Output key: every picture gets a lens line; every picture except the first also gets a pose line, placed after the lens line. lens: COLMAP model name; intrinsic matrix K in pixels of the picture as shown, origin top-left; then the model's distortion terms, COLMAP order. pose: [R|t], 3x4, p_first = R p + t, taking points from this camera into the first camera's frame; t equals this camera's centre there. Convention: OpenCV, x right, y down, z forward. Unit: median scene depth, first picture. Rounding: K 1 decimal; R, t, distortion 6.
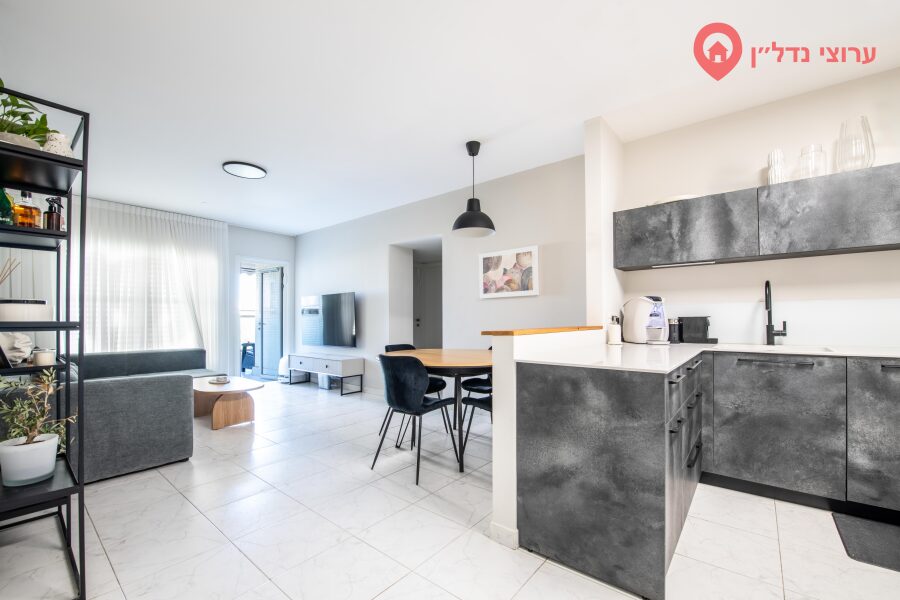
lens RADIAL K [[375.3, 0, 449.0], [0, 375.3, 311.9], [0, 0, 1]] dist [-0.021741, -0.000104]
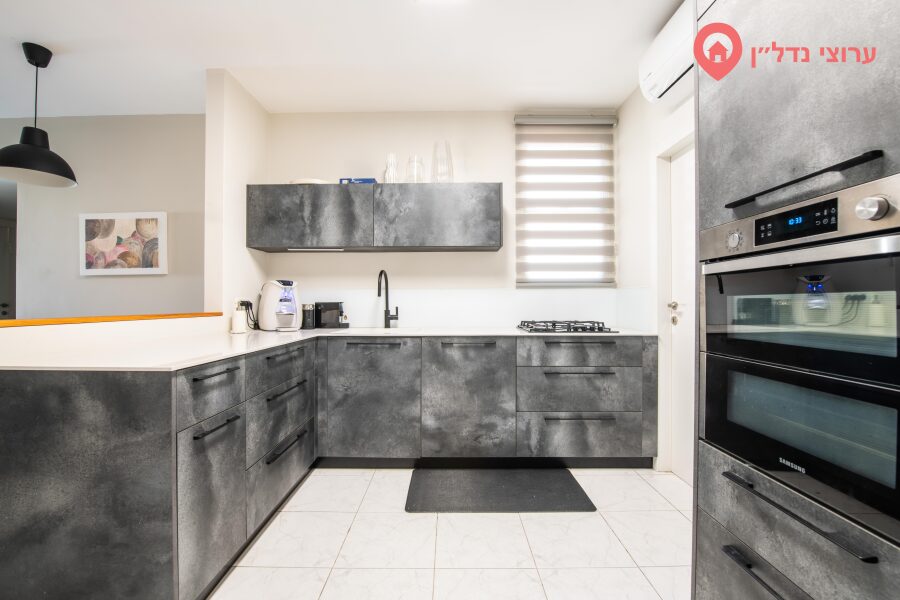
lens RADIAL K [[381.5, 0, 450.0], [0, 381.5, 300.0], [0, 0, 1]] dist [-0.000942, -0.007676]
pose [[0.775229, 0.009612, 0.631607, 0.313887], [-0.014305, 0.999895, 0.002341, -0.000517], [-0.631518, -0.010850, 0.775285, -0.019073]]
